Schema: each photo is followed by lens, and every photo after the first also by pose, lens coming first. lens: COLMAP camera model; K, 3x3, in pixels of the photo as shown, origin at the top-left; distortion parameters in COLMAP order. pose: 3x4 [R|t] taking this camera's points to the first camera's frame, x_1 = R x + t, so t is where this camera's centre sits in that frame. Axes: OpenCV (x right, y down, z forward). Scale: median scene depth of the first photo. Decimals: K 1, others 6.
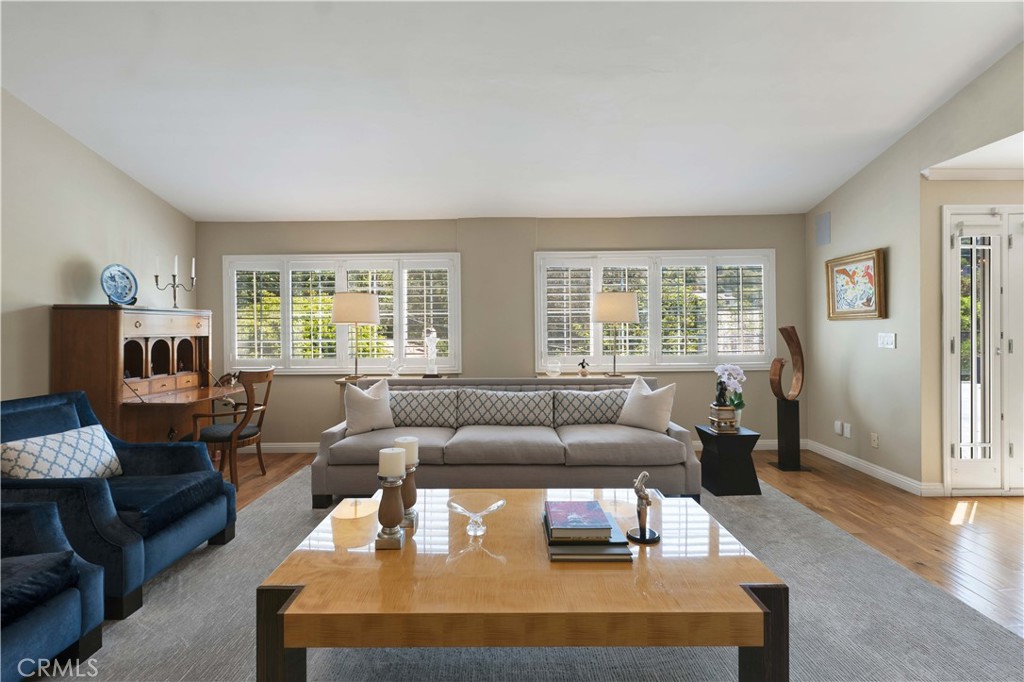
lens RADIAL K [[463.5, 0, 510.5], [0, 463.5, 332.2], [0, 0, 1]] dist [0.001818, 0.000931]
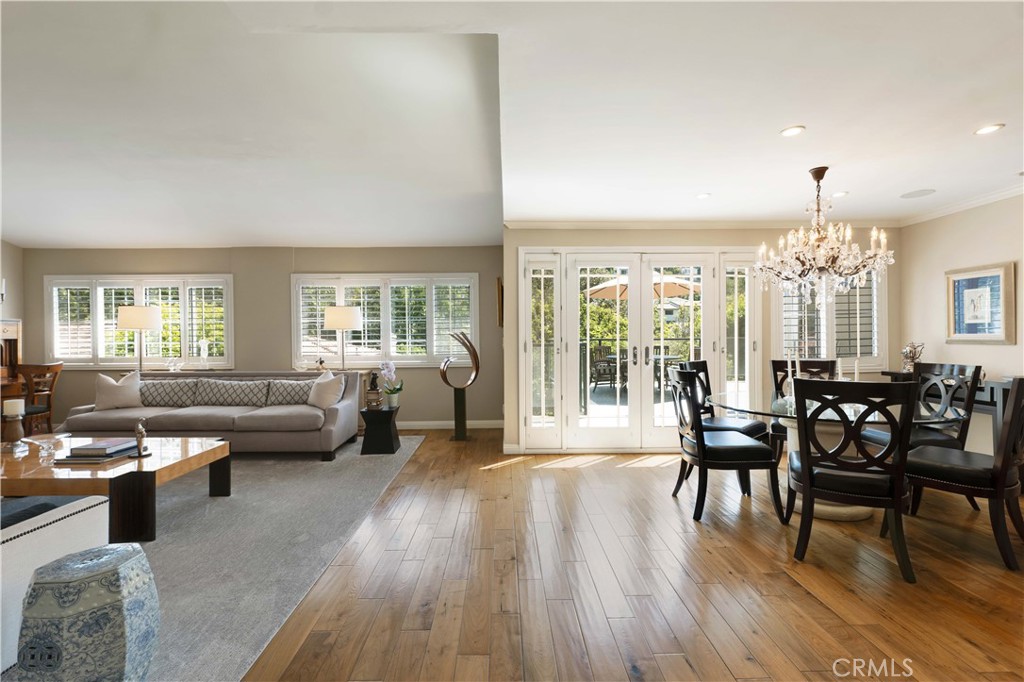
lens RADIAL K [[463.5, 0, 513.4], [0, 463.5, 340.0], [0, 0, 1]] dist [0.001818, 0.000931]
pose [[0.999894, 0.001809, 0.014459, 0.789648], [-0.001936, 0.999959, 0.008823, -0.003883], [-0.014442, -0.008850, 0.999857, -0.353959]]
